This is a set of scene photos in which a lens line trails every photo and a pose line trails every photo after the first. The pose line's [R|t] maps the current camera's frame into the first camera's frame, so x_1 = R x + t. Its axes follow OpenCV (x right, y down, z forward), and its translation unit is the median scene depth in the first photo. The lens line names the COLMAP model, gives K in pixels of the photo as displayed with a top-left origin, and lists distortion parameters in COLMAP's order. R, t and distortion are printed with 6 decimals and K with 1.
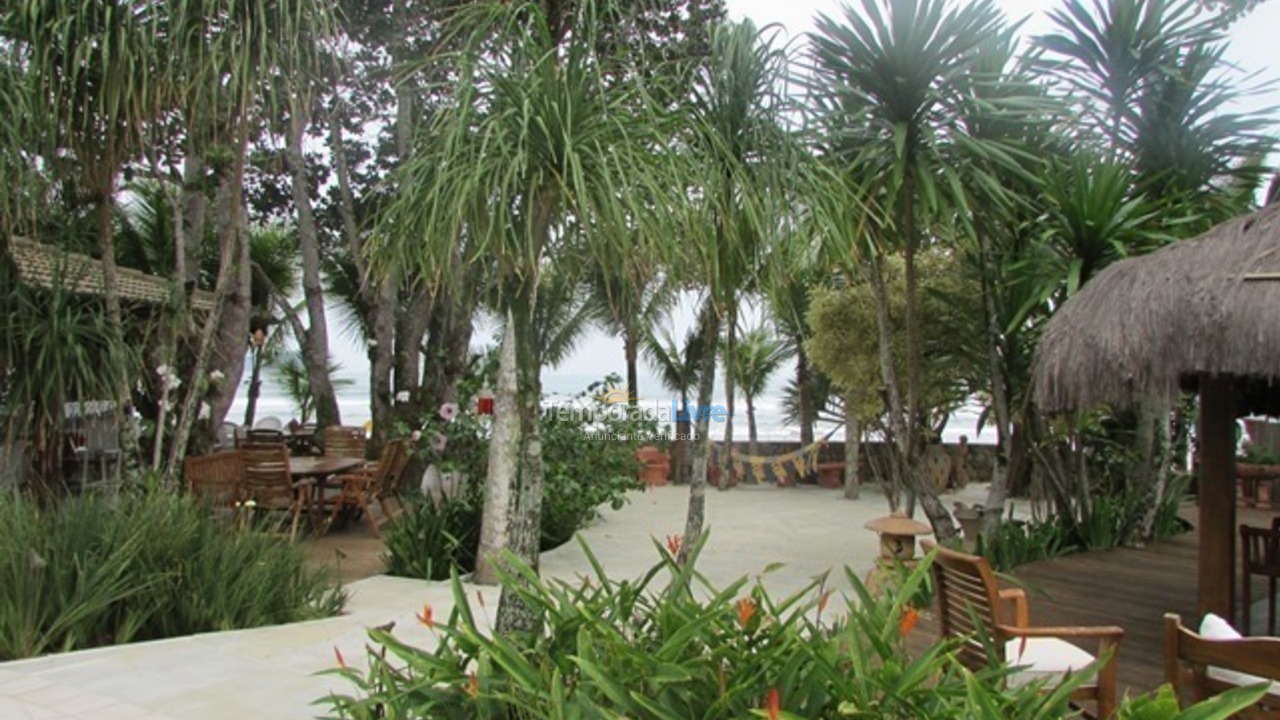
lens RADIAL K [[897.7, 0, 643.9], [0, 897.7, 354.8], [0, 0, 1]] dist [-0.031717, 0.002630]
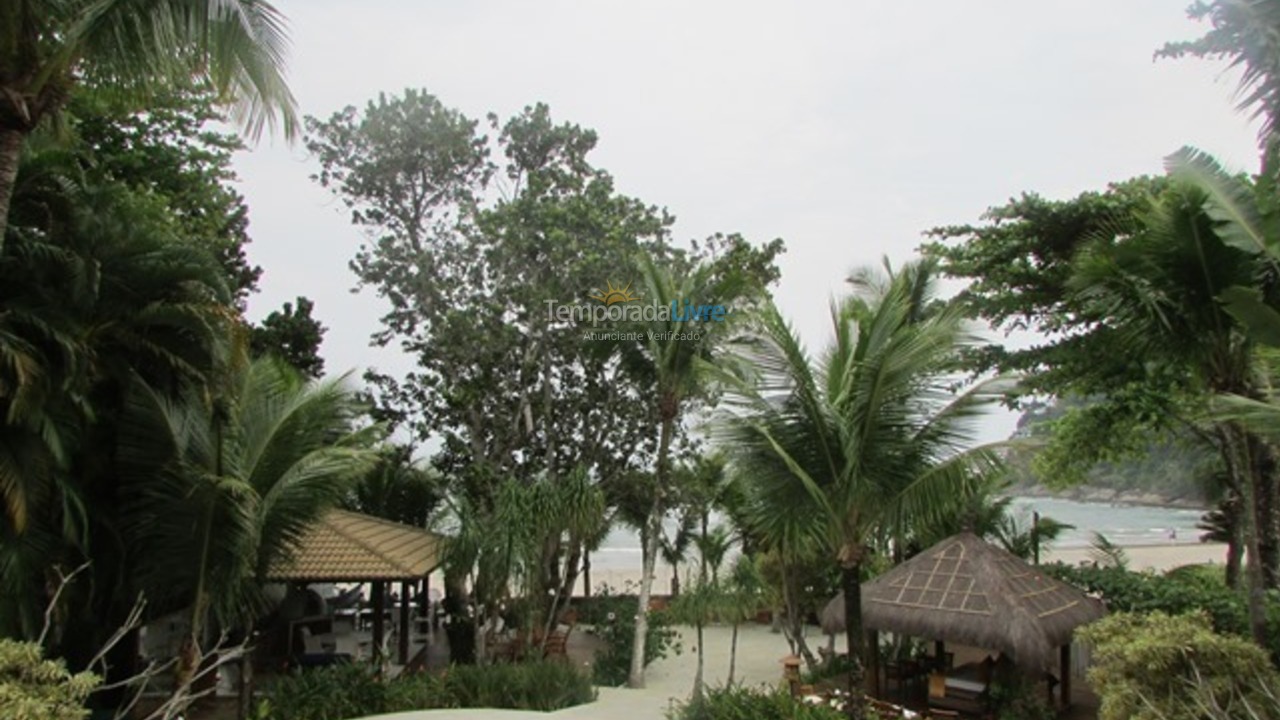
lens RADIAL K [[890.1, 0, 640.0], [0, 890.1, 360.0], [0, 0, 1]] dist [-0.056408, 0.004897]
pose [[0.997288, 0.002090, 0.073573, -0.147797], [0.005120, 0.995205, -0.097676, -0.184196], [-0.073425, 0.097787, 0.992495, -0.685494]]
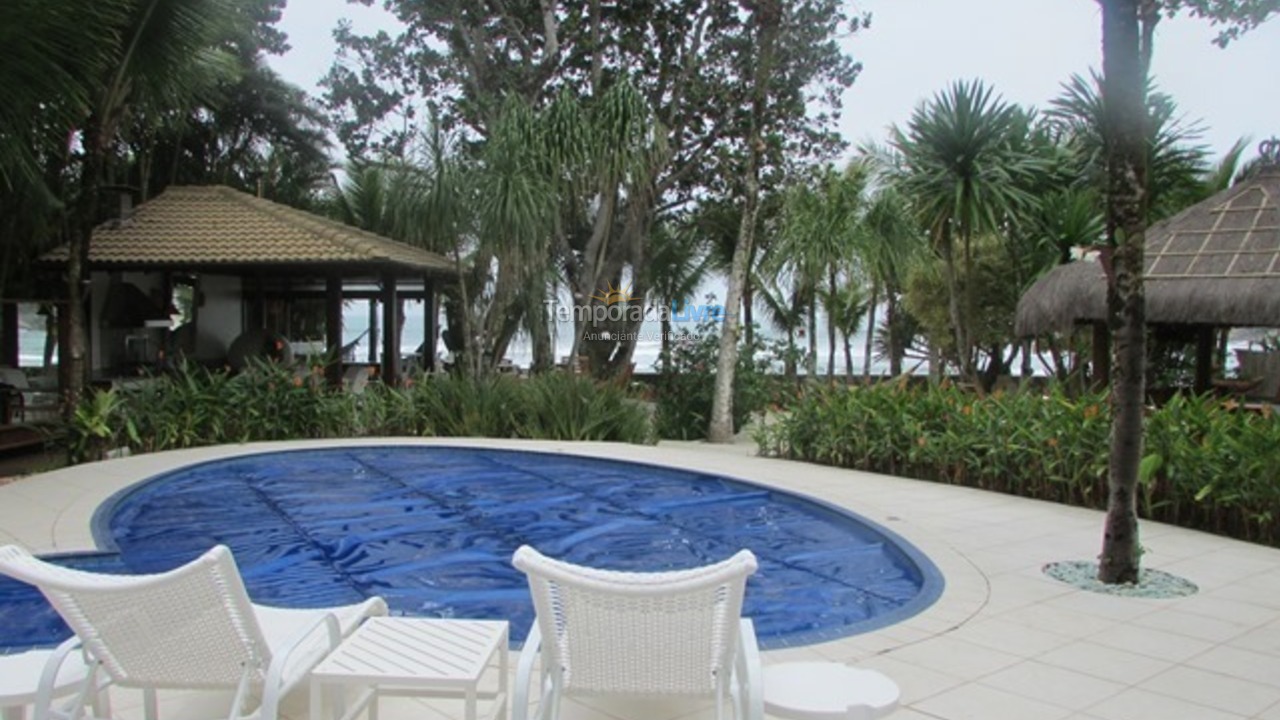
lens RADIAL K [[1090.0, 0, 634.7], [0, 1090.0, 360.1], [0, 0, 1]] dist [-0.049491, 0.005422]
pose [[0.999013, -0.004950, -0.044136, -0.101280], [0.007703, 0.998020, 0.062418, -0.013794], [0.043740, -0.062696, 0.997074, -0.452858]]
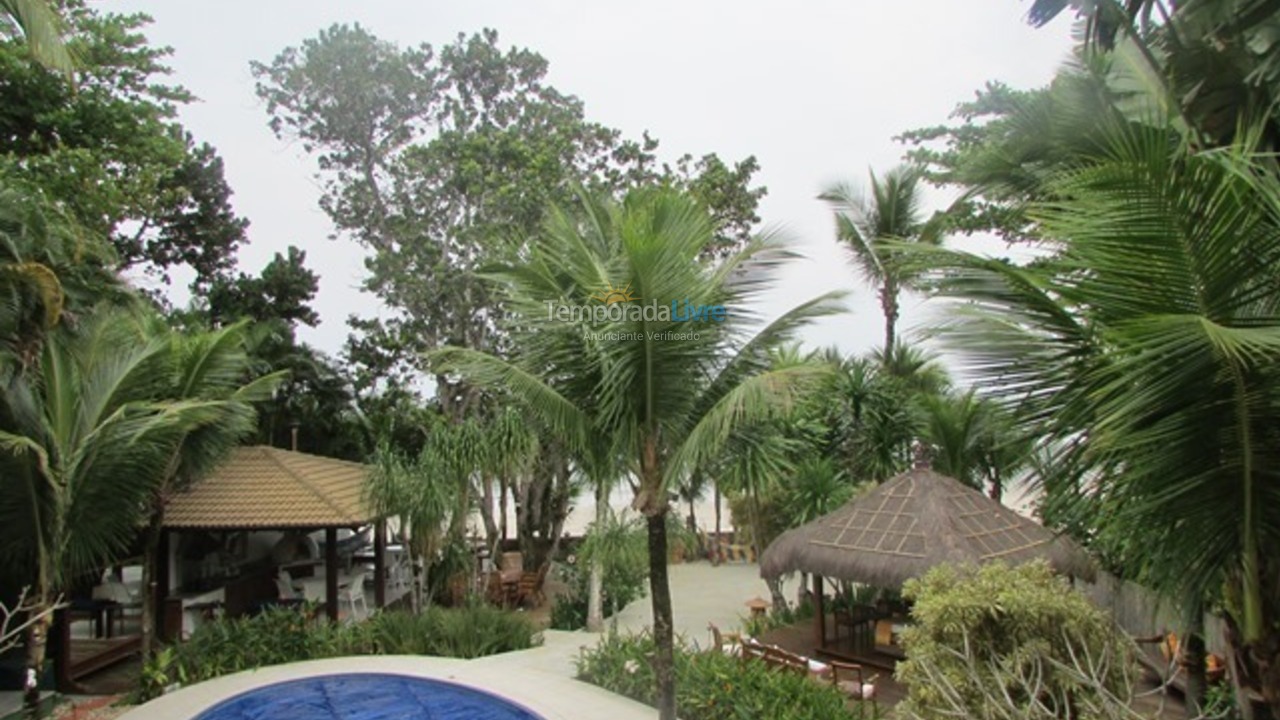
lens RADIAL K [[897.7, 0, 643.9], [0, 897.7, 354.8], [0, 0, 1]] dist [-0.031717, 0.002630]
pose [[0.997833, -0.040800, -0.051628, 0.055369], [0.039038, 0.998635, -0.034692, -0.180487], [0.052973, 0.032601, 0.998064, -0.642793]]
